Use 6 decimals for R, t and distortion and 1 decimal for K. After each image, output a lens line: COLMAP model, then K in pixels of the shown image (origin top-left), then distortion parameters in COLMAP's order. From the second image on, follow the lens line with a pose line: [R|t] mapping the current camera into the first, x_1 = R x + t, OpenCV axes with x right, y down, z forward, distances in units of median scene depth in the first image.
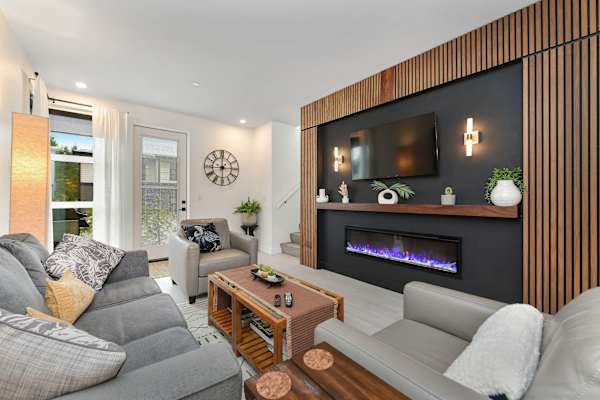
lens RADIAL K [[235.2, 0, 297.9], [0, 235.2, 199.3], [0, 0, 1]] dist [0.002880, 0.000255]
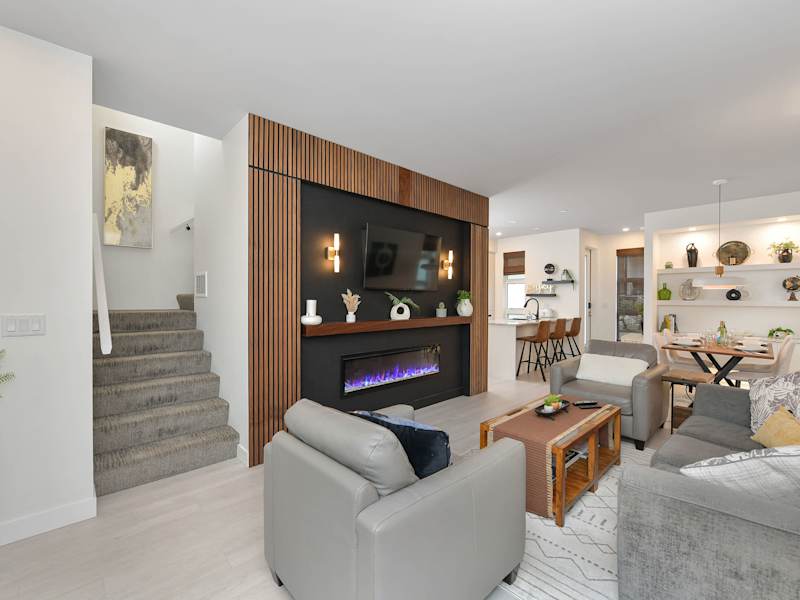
lens RADIAL K [[352.0, 0, 402.6], [0, 352.0, 296.8], [0, 0, 1]] dist [0.003304, -0.000946]
pose [[-0.062454, -0.002994, 0.998043, -0.931200], [-0.000999, 0.999995, 0.002937, -0.068830], [-0.998047, -0.000813, -0.062457, 1.062925]]
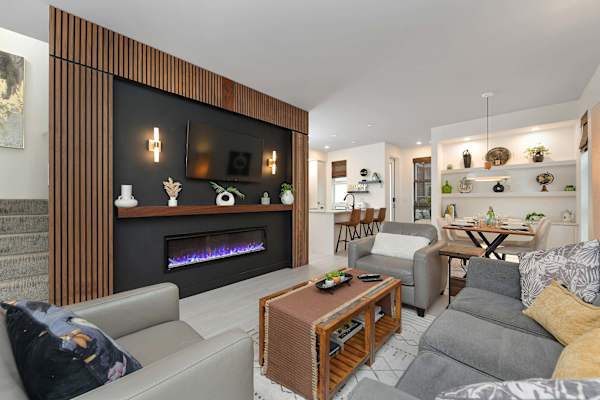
lens RADIAL K [[235.2, 0, 282.9], [0, 235.2, 198.0], [0, 0, 1]] dist [0.002880, 0.000255]
pose [[-0.080403, 0.005262, 0.996749, -0.683992], [0.003968, 0.999980, -0.004959, -0.007319], [-0.996755, 0.003557, -0.080422, 0.818132]]
